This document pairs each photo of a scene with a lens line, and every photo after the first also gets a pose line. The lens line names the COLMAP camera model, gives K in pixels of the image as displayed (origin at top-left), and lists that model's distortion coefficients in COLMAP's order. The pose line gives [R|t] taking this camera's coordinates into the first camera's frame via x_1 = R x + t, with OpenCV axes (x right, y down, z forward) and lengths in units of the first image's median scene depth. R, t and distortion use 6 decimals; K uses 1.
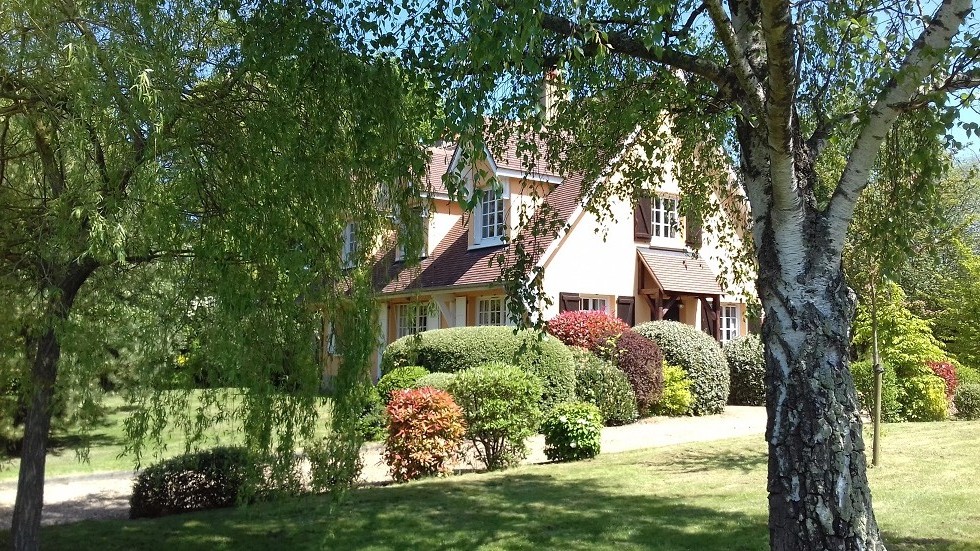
lens RADIAL K [[871.8, 0, 490.0], [0, 871.8, 275.5], [0, 0, 1]] dist [0.080182, -0.164869]
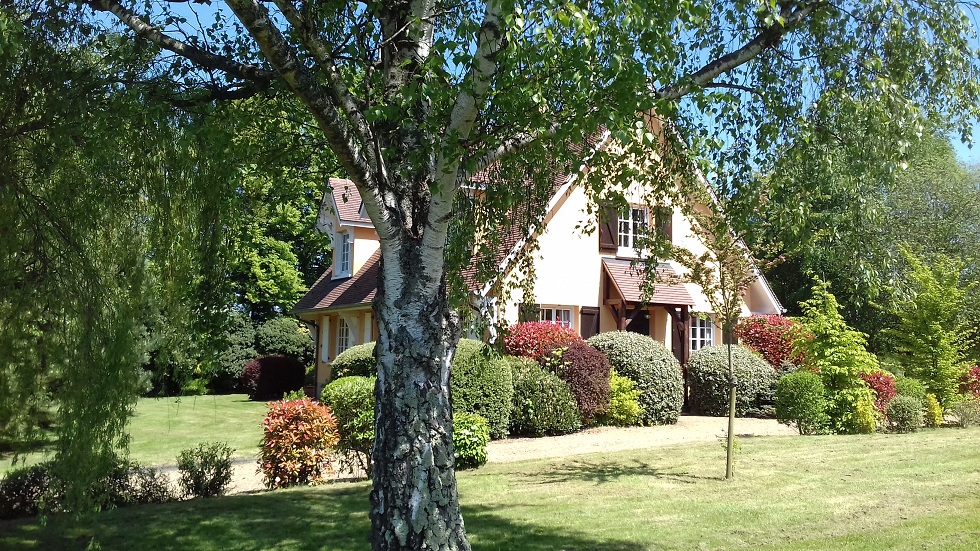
lens RADIAL K [[866.8, 0, 490.0], [0, 866.8, 275.5], [0, 0, 1]] dist [0.078001, -0.149896]
pose [[0.998589, -0.001592, -0.053085, 0.116557], [0.001136, 0.999962, -0.008627, -0.004713], [0.053097, 0.008554, 0.998553, -0.009826]]
